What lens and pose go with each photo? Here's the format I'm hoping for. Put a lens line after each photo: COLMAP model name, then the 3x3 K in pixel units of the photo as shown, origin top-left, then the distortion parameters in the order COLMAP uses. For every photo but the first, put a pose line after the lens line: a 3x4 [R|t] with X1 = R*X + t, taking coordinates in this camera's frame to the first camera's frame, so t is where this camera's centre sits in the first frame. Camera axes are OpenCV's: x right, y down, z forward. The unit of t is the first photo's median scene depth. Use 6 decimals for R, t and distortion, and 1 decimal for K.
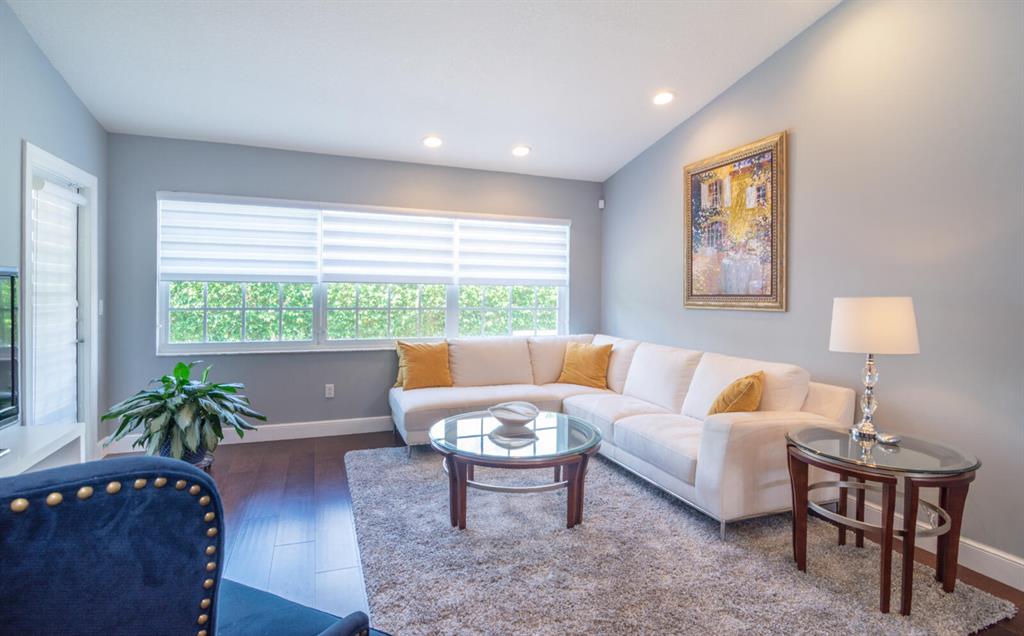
lens RADIAL K [[511.4, 0, 510.5], [0, 511.4, 295.3], [0, 0, 1]] dist [-0.006489, -0.003625]
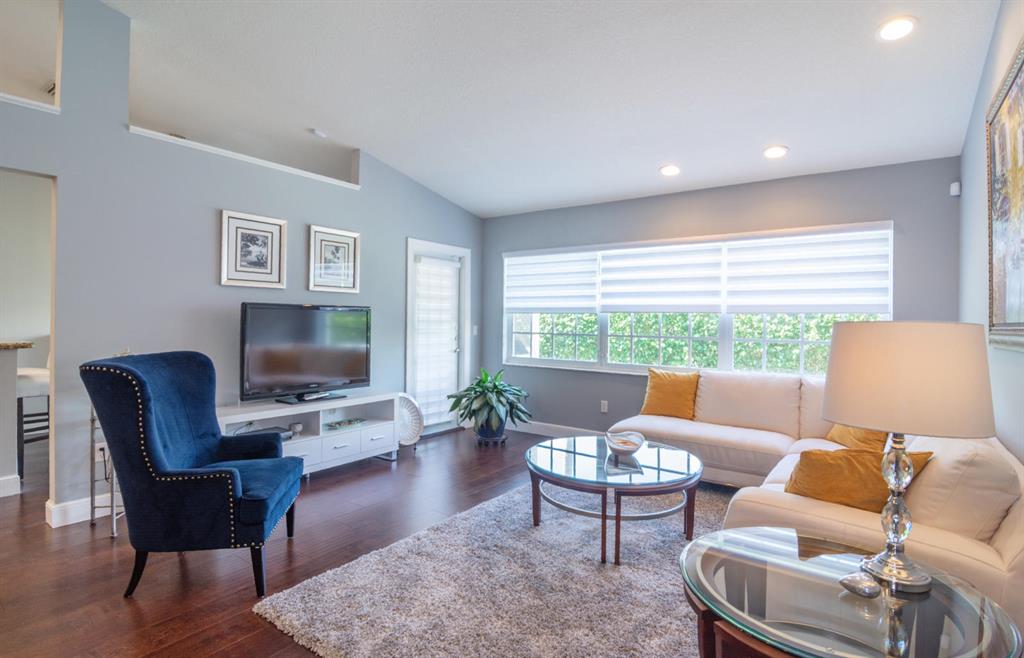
lens RADIAL K [[514.5, 0, 521.6], [0, 514.5, 318.8], [0, 0, 1]] dist [-0.001814, -0.010200]
pose [[0.547776, -0.005776, -0.836605, 0.581254], [-0.010109, 0.999857, -0.013522, 0.007368], [0.836564, 0.015864, 0.547640, 0.230350]]
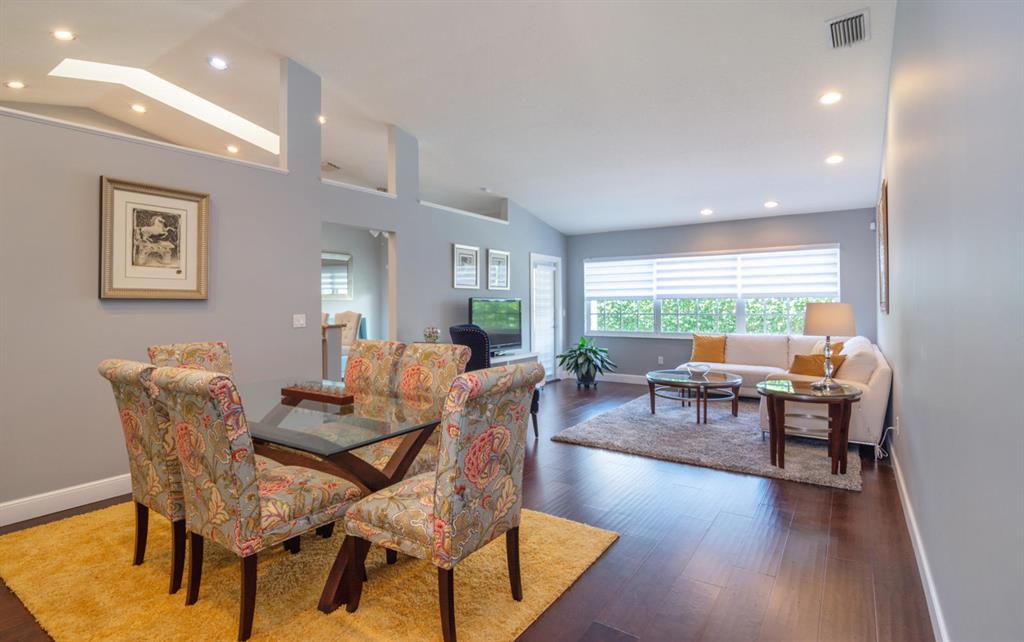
lens RADIAL K [[511.4, 0, 513.5], [0, 511.4, 301.8], [0, 0, 1]] dist [-0.006489, -0.003625]
pose [[0.568514, -0.020546, -0.822417, 0.918438], [0.009564, 0.999786, -0.018366, 0.013198], [0.822618, 0.002575, 0.568589, -0.479958]]
